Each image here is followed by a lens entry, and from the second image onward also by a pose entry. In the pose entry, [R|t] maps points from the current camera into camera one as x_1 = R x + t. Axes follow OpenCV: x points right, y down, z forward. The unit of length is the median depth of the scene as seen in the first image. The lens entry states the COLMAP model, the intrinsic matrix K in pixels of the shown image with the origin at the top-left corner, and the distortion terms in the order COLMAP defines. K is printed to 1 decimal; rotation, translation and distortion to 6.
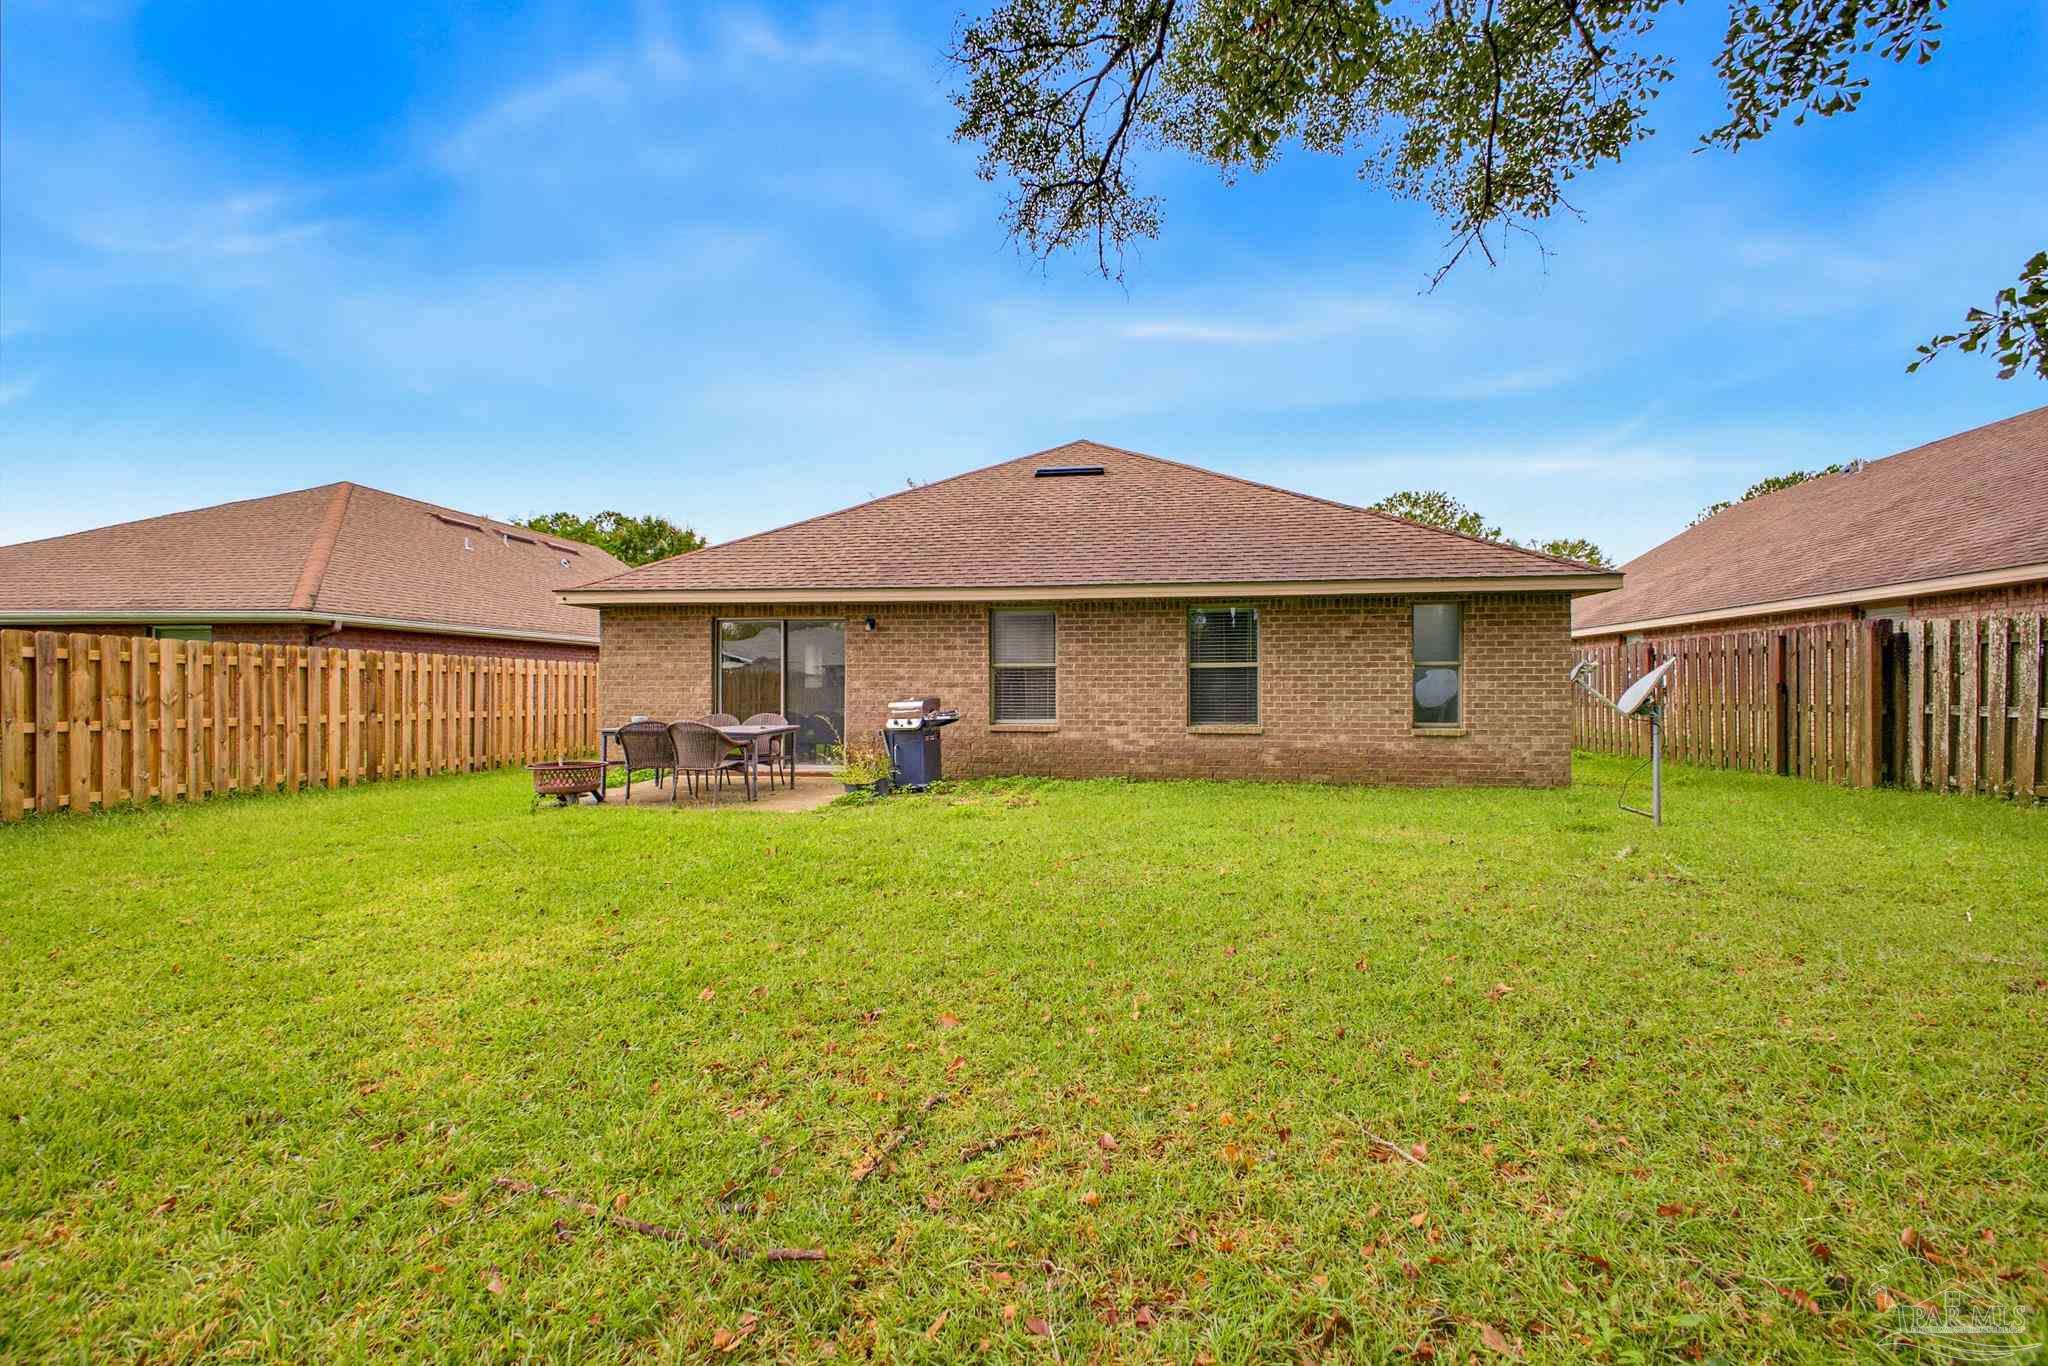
lens RADIAL K [[814.5, 0, 1024.0], [0, 814.5, 683.0], [0, 0, 1]] dist [0.013305, -0.000516]
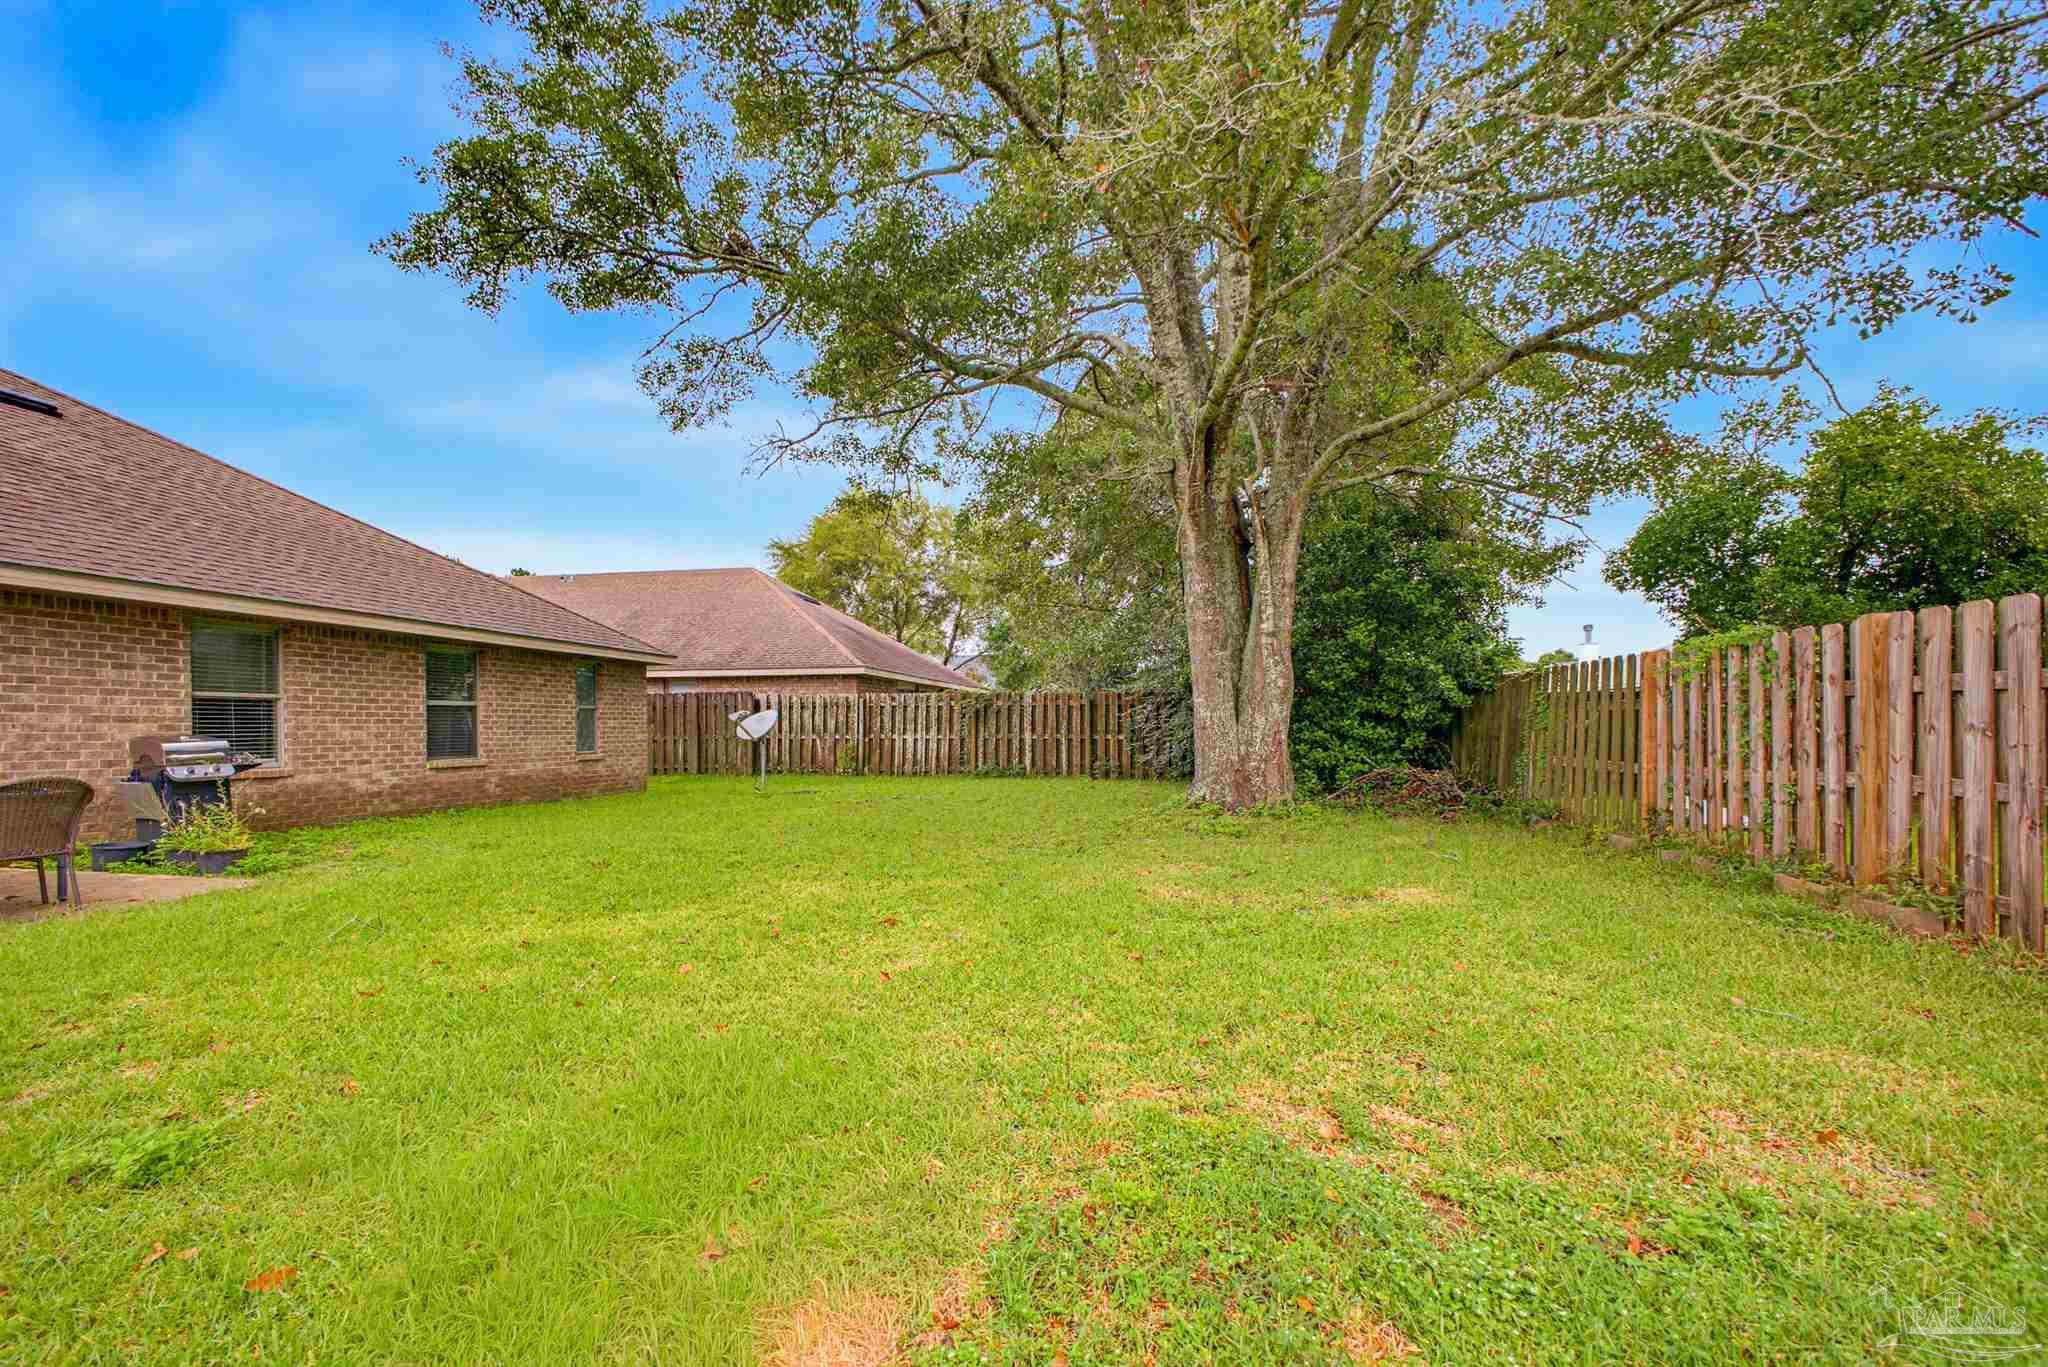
lens RADIAL K [[804.8, 0, 1044.2], [0, 804.8, 655.8], [0, 0, 1]] dist [0.003203, -0.000171]
pose [[0.032047, 0.087451, 0.995653, -0.805017], [-0.008587, 0.996152, -0.087218, 0.002043], [-0.999449, -0.005755, 0.032675, 0.191321]]
